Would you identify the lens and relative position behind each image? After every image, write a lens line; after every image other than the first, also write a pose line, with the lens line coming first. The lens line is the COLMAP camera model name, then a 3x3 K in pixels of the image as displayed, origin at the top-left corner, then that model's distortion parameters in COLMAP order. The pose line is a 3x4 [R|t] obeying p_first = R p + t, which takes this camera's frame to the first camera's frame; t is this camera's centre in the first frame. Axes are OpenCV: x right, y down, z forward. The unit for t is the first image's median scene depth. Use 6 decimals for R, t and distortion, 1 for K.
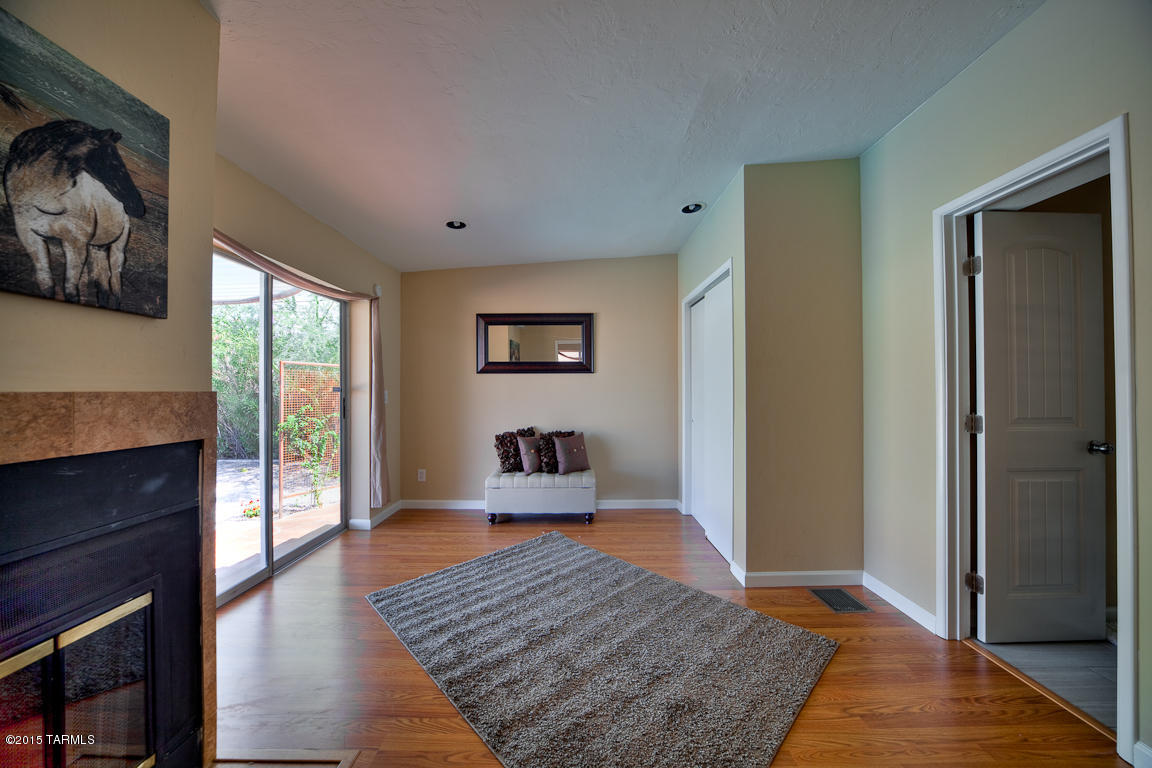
lens RADIAL K [[401.1, 0, 576.0], [0, 401.1, 384.0], [0, 0, 1]] dist [-0.013817, 0.000471]
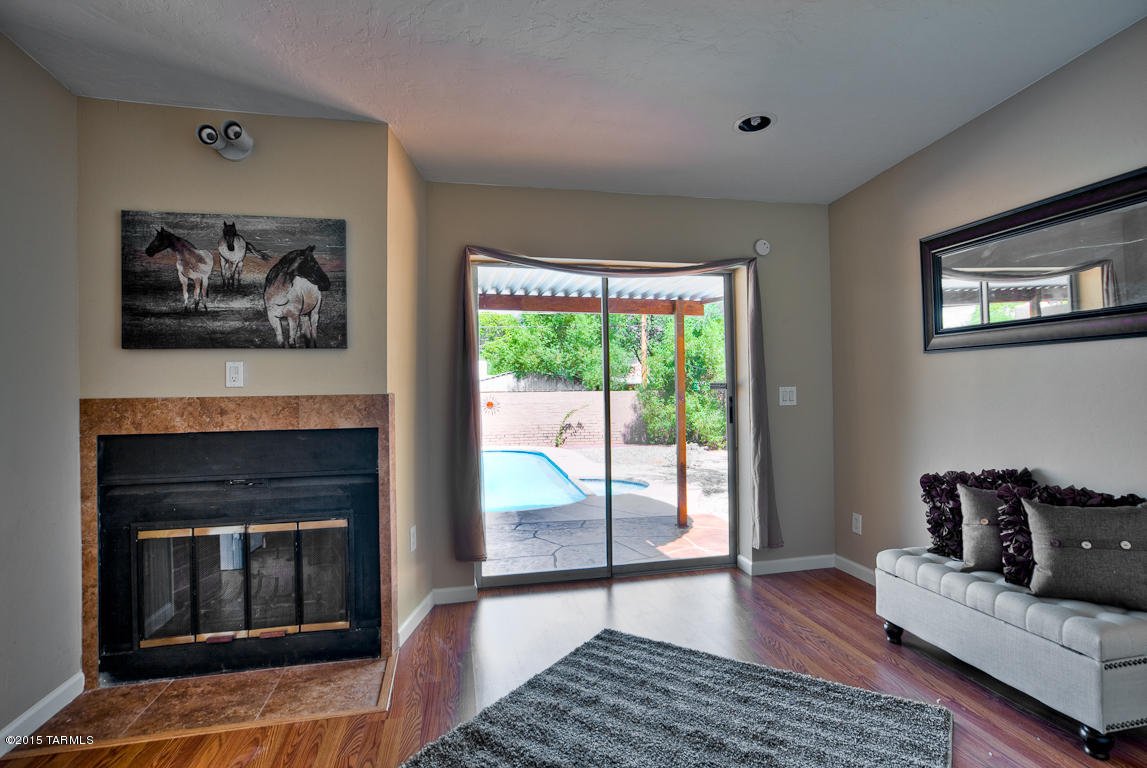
lens RADIAL K [[577.9, 0, 573.5], [0, 577.9, 384.0], [0, 0, 1]] dist [-0.002210, 0.000084]
pose [[0.210990, -0.009058, -0.977446, 1.340223], [0.029771, 0.999553, -0.002836, 0.009864], [0.977035, -0.028501, 0.211165, 1.342606]]
